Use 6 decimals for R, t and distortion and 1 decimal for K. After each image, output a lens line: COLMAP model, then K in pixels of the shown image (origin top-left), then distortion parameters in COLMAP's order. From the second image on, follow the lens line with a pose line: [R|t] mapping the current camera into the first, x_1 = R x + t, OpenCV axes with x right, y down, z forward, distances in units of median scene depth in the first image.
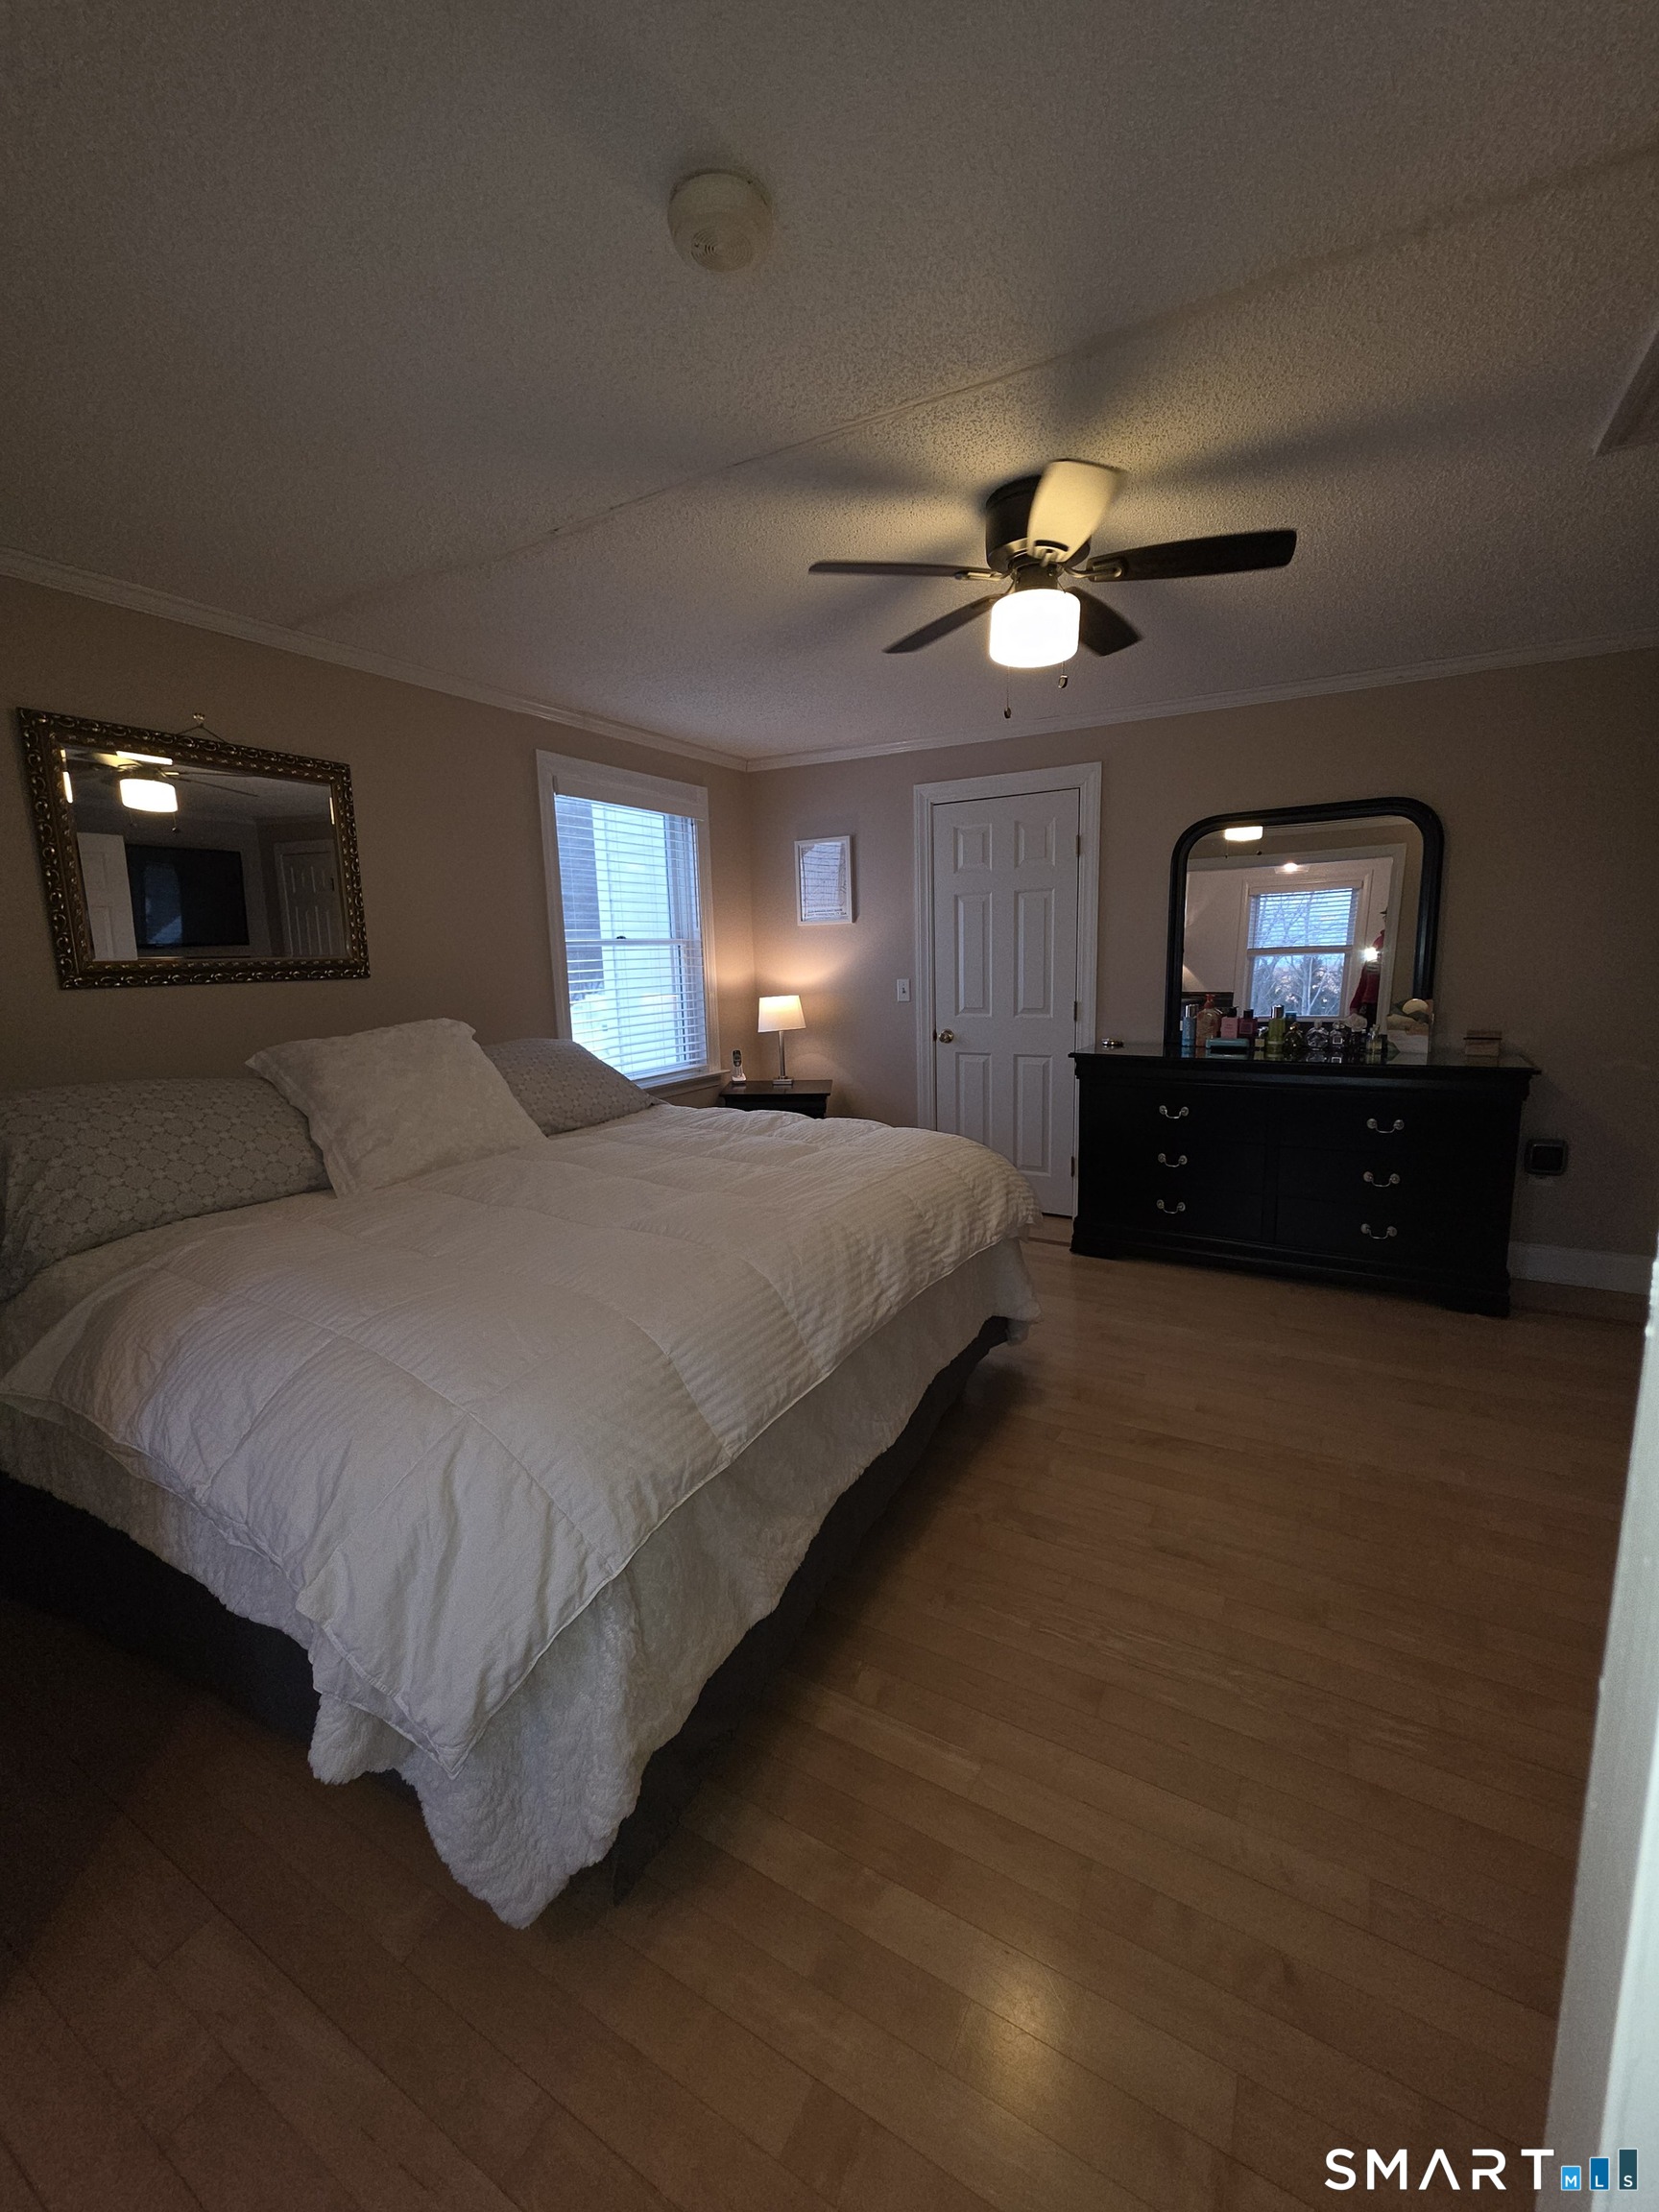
lens RADIAL K [[880.2, 0, 829.7], [0, 880.2, 1100.0], [0, 0, 1]] dist [-0.001191, 0.002001]
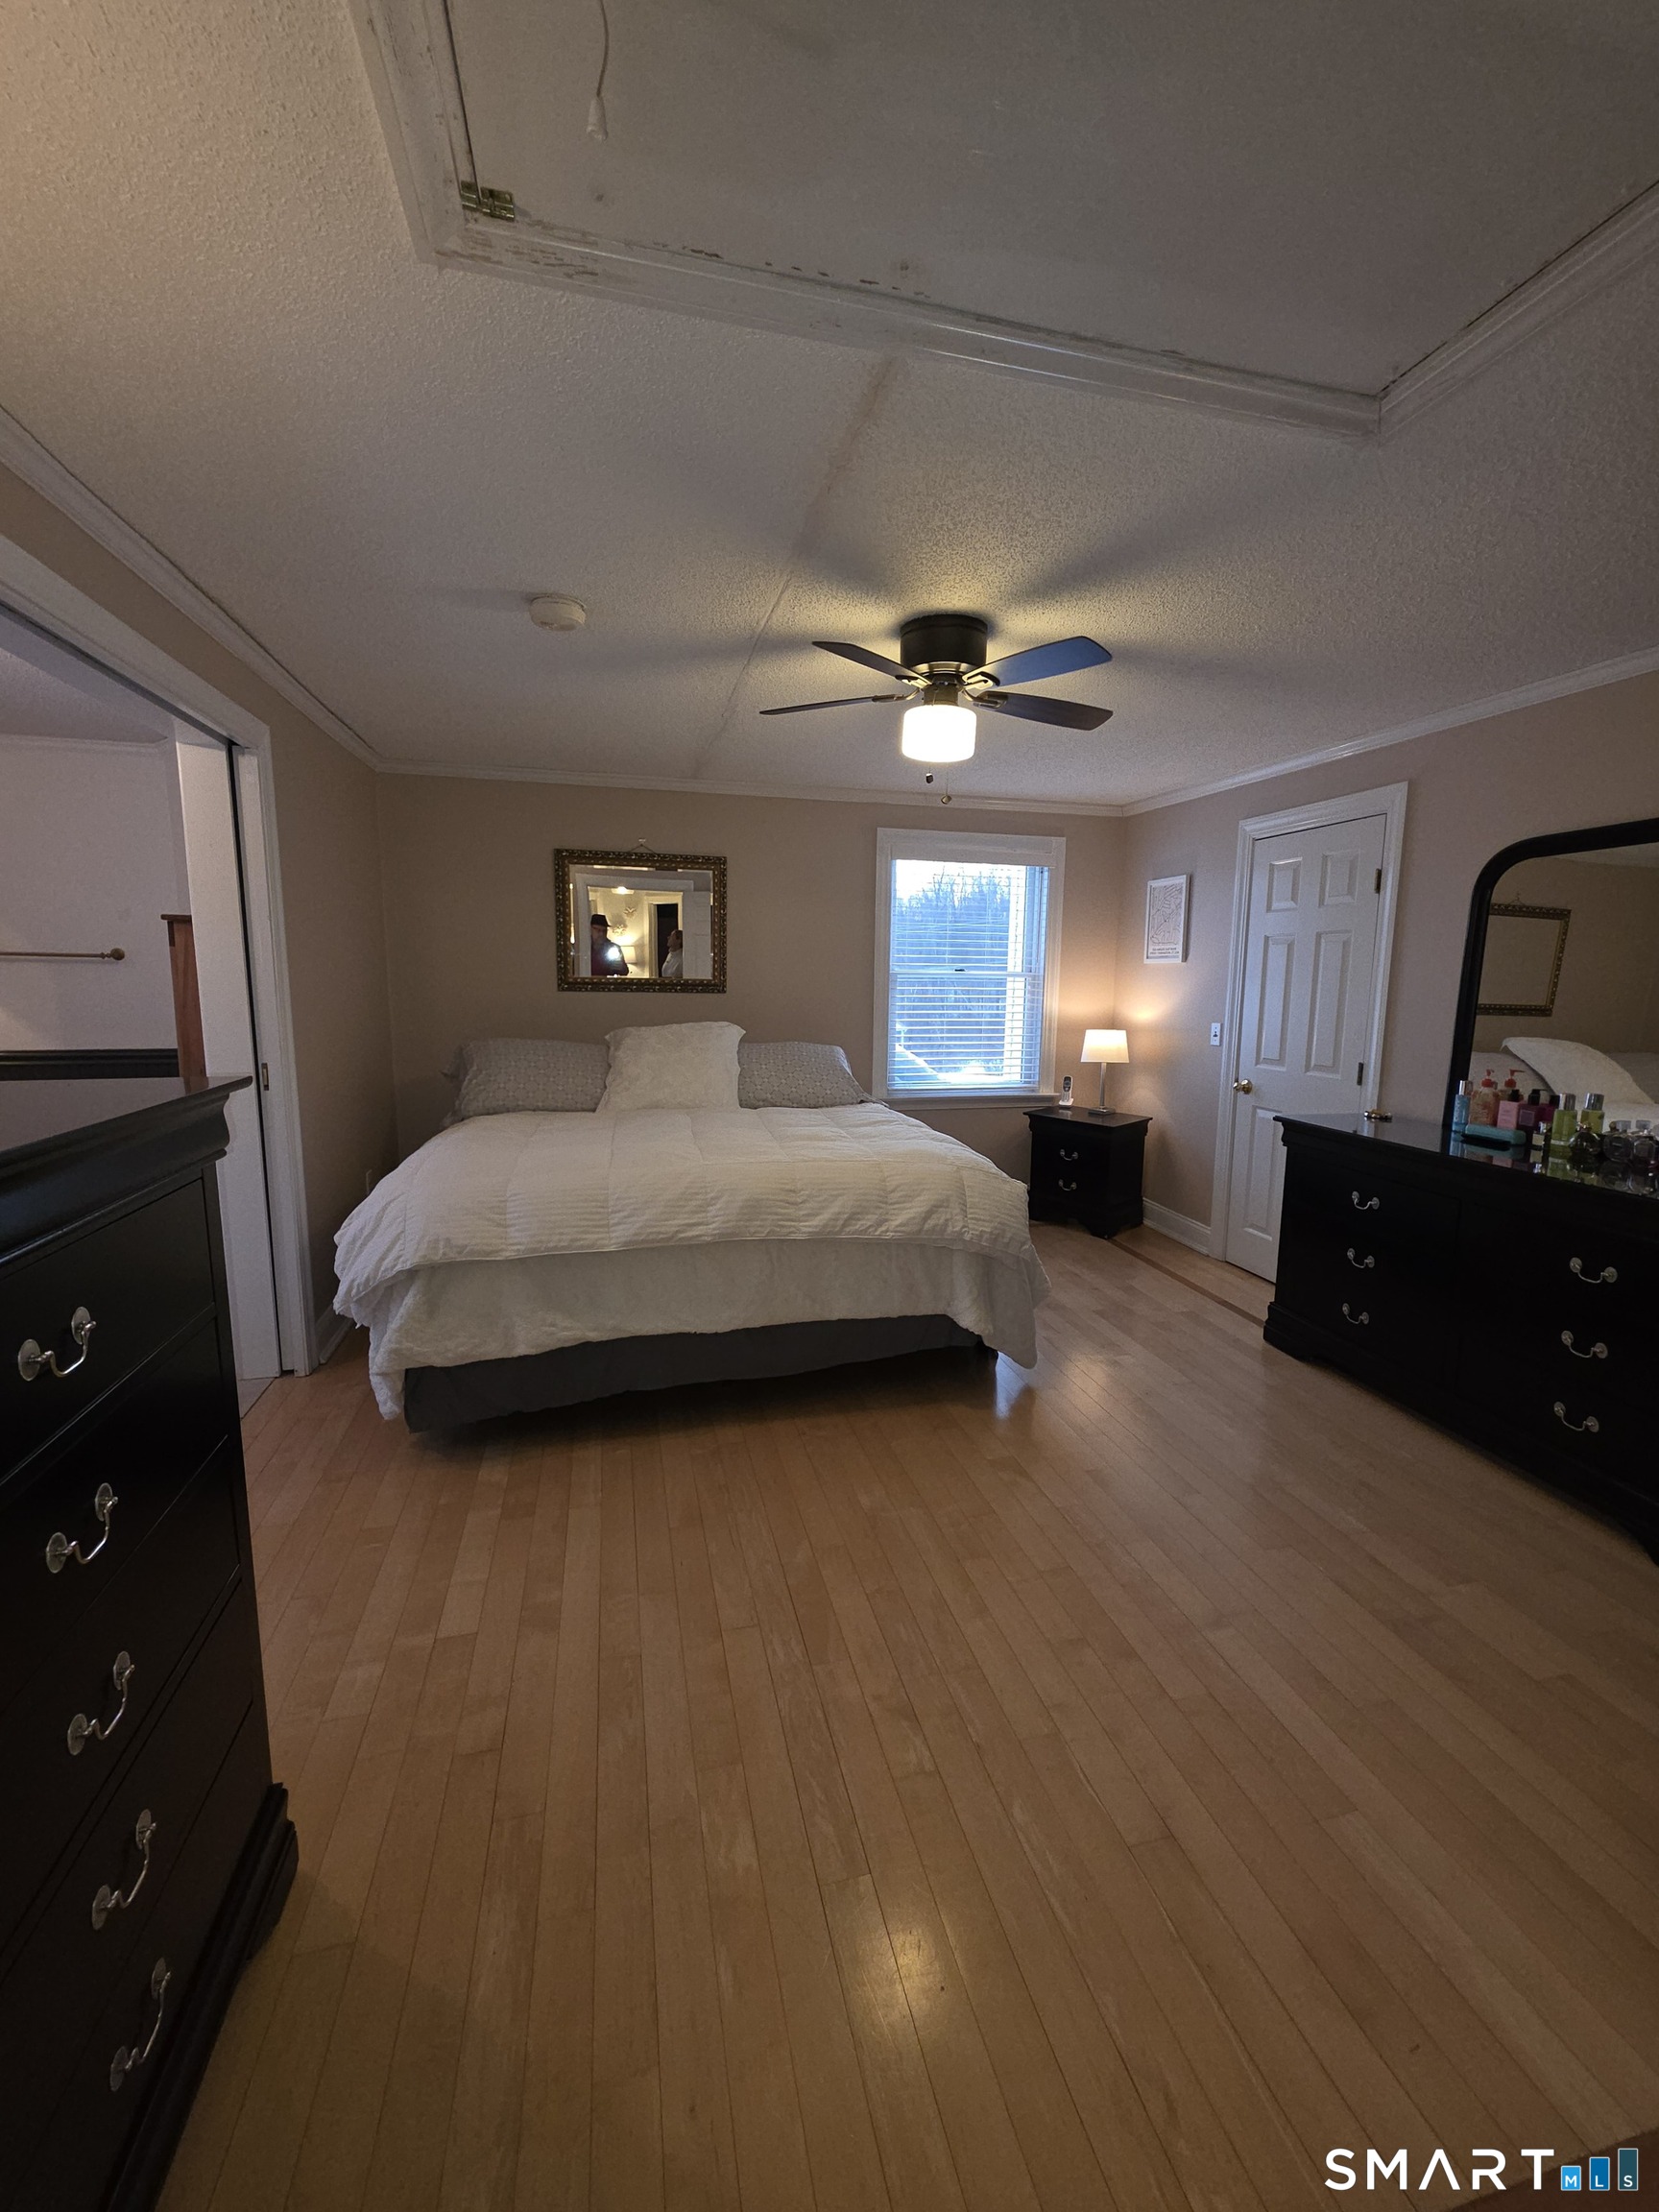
lens RADIAL K [[880.2, 0, 833.2], [0, 880.2, 1102.6], [0, 0, 1]] dist [-0.001191, 0.002001]
pose [[0.693847, 0.138572, -0.706664, 0.513272], [-0.151626, 0.987424, 0.044751, -0.033329], [0.703979, 0.076099, 0.706132, 0.042926]]
